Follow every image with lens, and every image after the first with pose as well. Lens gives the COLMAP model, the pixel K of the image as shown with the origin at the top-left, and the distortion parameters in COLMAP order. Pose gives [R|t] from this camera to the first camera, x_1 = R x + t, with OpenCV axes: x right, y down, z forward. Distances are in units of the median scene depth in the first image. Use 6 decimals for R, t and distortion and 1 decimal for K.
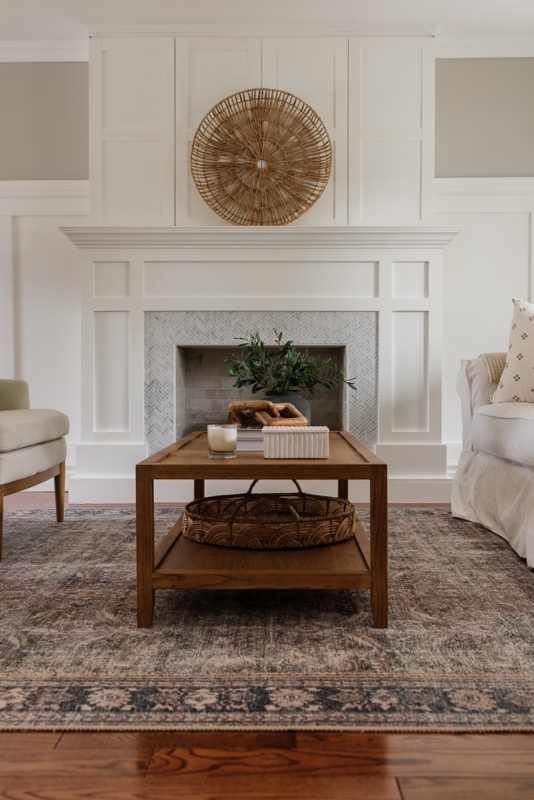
lens RADIAL K [[769.5, 0, 269.8], [0, 769.5, 410.9], [0, 0, 1]] dist [0.003764, 0.006465]
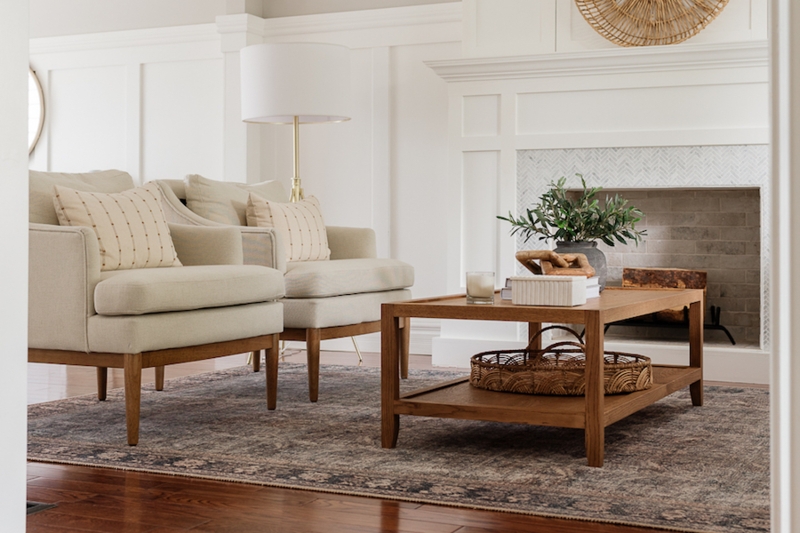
lens RADIAL K [[1116.0, 0, 400.0], [0, 1116.0, 266.5], [0, 0, 1]] dist [0.003165, 0.014779]
pose [[0.920253, 0.018215, -0.390900, 0.313960], [-0.020877, 0.999779, -0.002561, 0.012565], [0.390766, 0.010518, 0.920430, -0.320051]]
